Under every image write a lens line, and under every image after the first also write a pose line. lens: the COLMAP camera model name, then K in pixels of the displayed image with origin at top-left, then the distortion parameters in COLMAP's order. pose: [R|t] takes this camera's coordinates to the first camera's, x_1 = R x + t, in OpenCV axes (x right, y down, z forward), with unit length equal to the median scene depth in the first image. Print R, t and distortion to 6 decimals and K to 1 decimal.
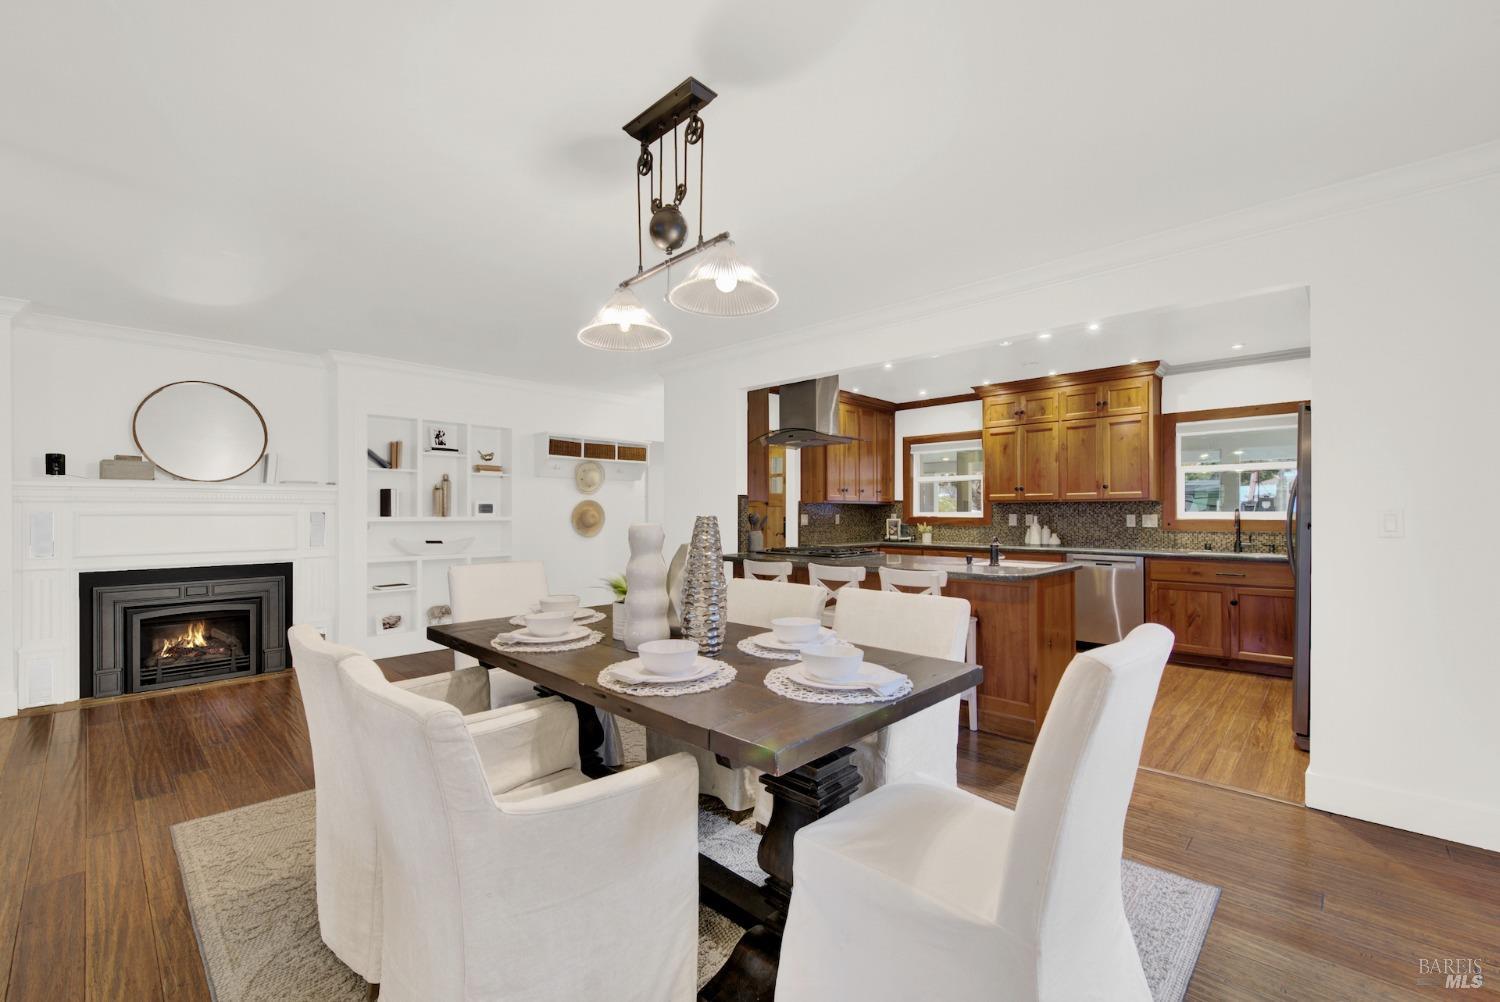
lens RADIAL K [[625.6, 0, 753.3], [0, 625.6, 512.9], [0, 0, 1]] dist [0.001977, -0.000177]
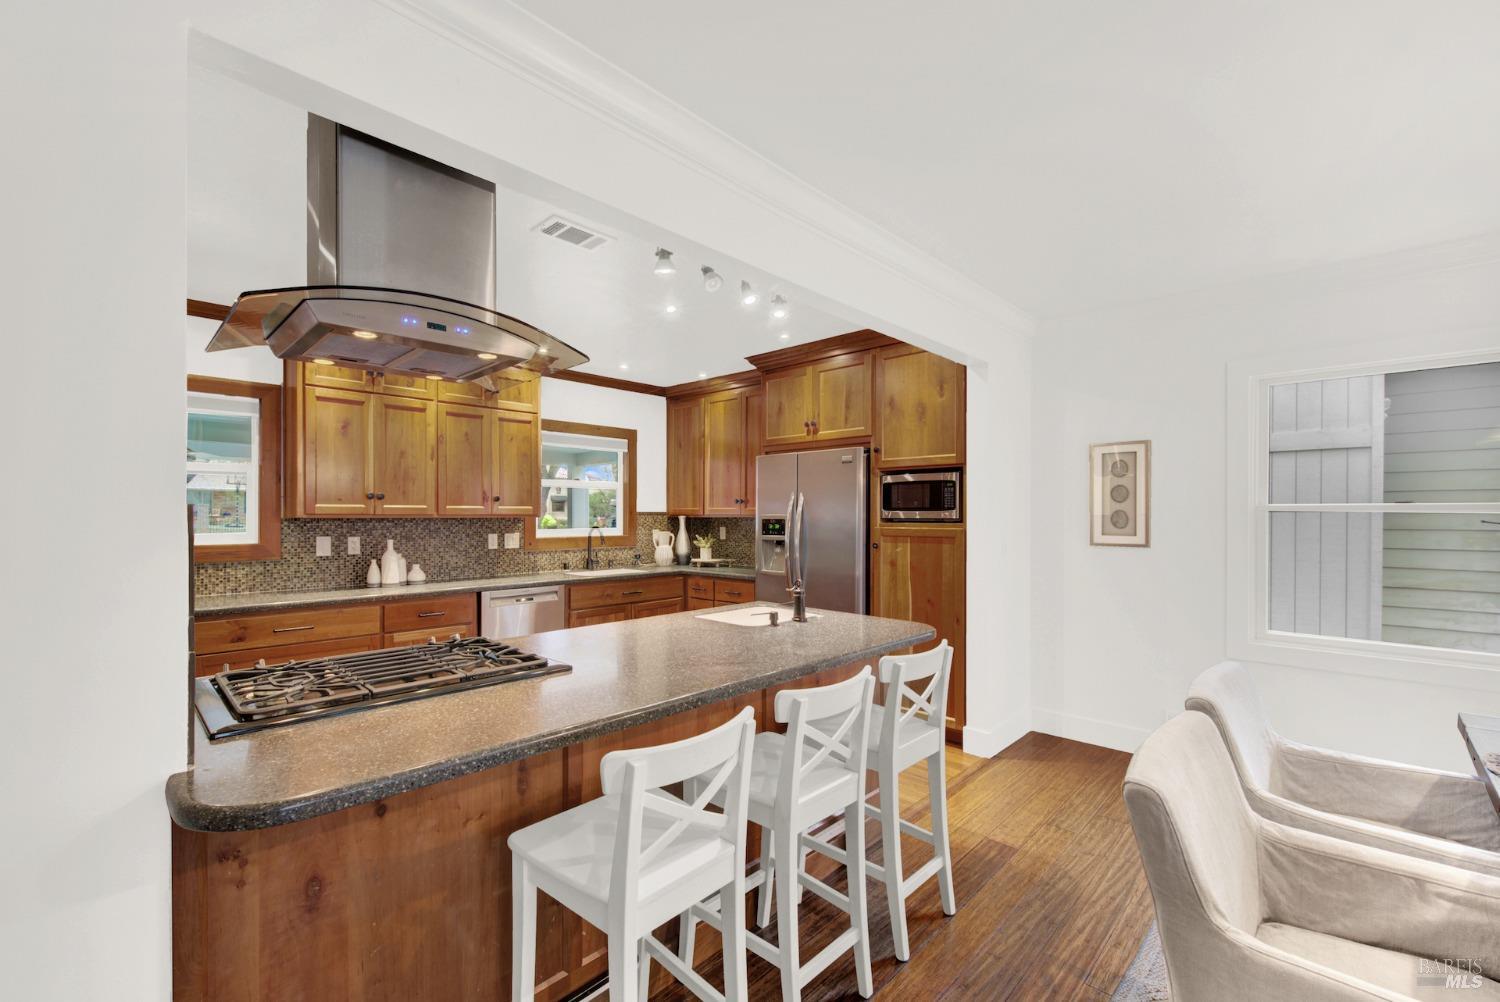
lens RADIAL K [[637.3, 0, 751.9], [0, 637.3, 511.4], [0, 0, 1]] dist [0.004670, -0.000034]
pose [[-0.002578, 0.004247, 0.999988, -0.212985], [-0.003311, 0.999985, -0.004255, -0.022913], [-0.999991, -0.003322, -0.002564, 0.645849]]
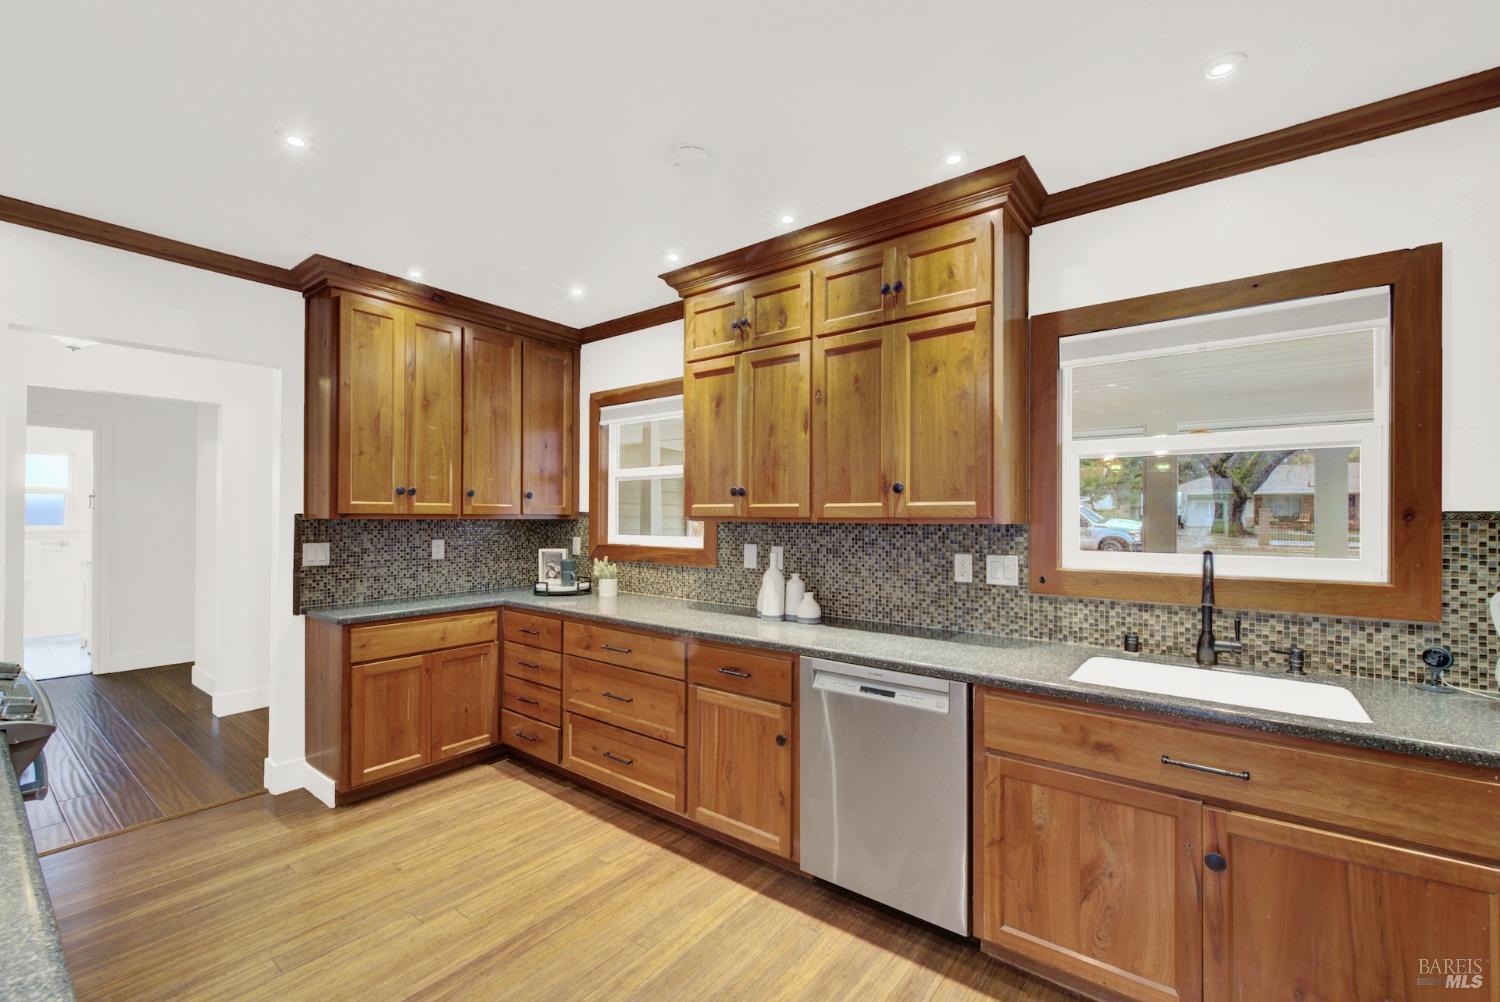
lens RADIAL K [[625.6, 0, 753.3], [0, 625.6, 512.9], [0, 0, 1]] dist [0.001977, -0.000177]
pose [[0.994560, 0.006514, 0.103959, 0.399397], [-0.006076, 0.999971, -0.004530, -0.022051], [-0.103985, 0.003874, 0.994571, 0.564423]]
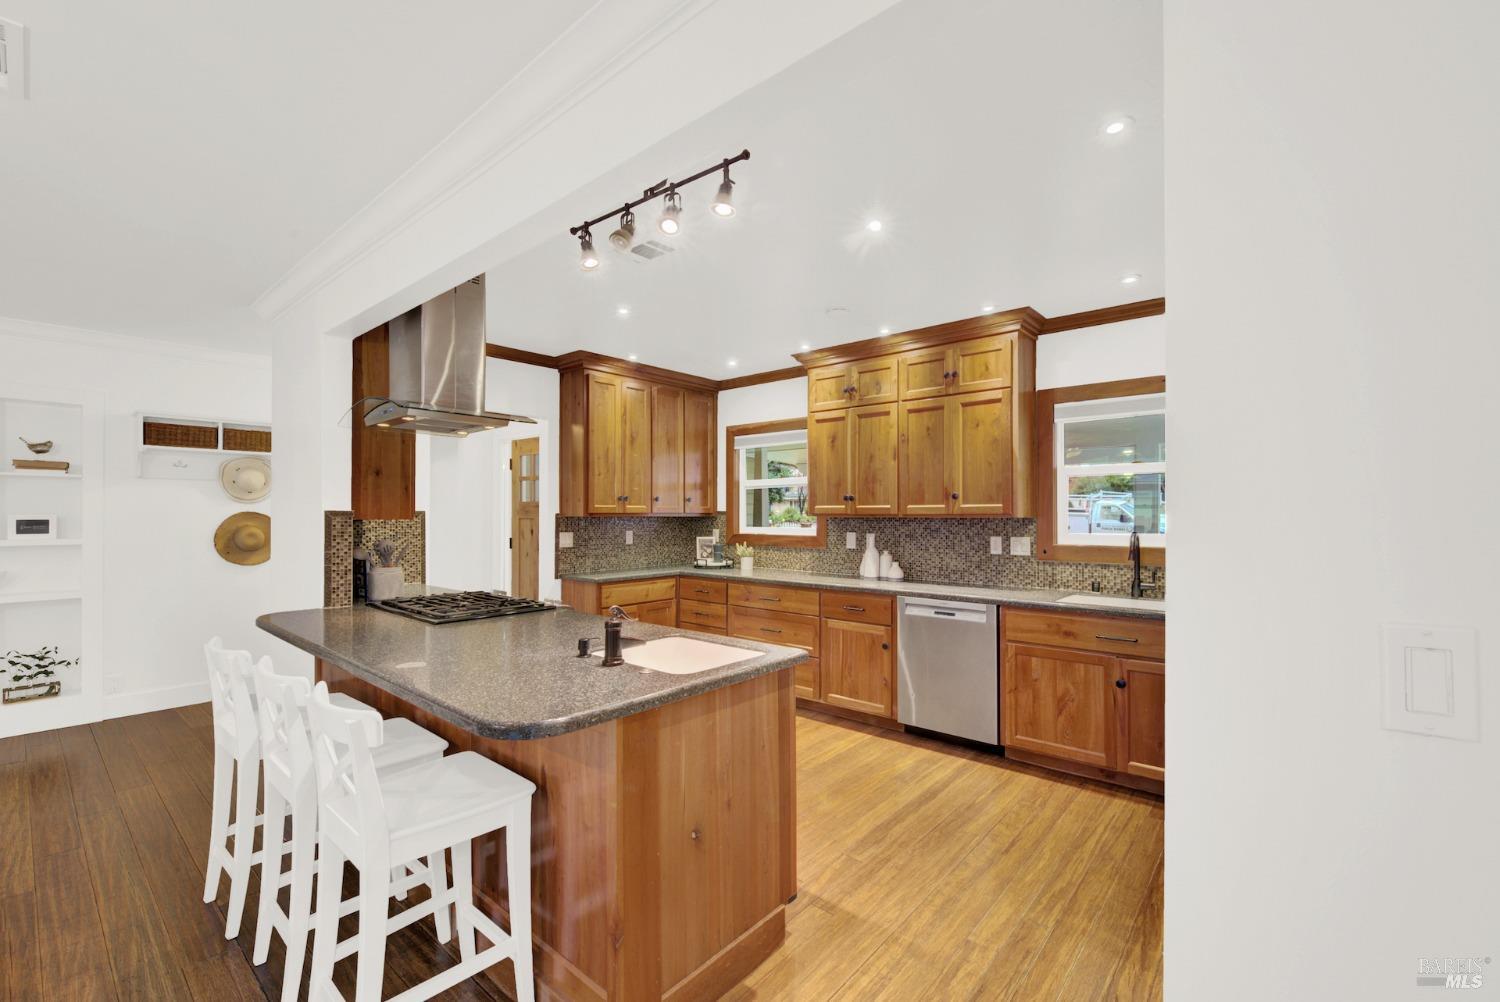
lens RADIAL K [[637.3, 0, 751.9], [0, 637.3, 511.4], [0, 0, 1]] dist [0.004670, -0.000034]
pose [[0.998877, 0.001357, 0.047367, 0.289905], [-0.001231, 0.999996, -0.002704, -0.022076], [-0.047370, 0.002643, 0.998874, 0.297395]]
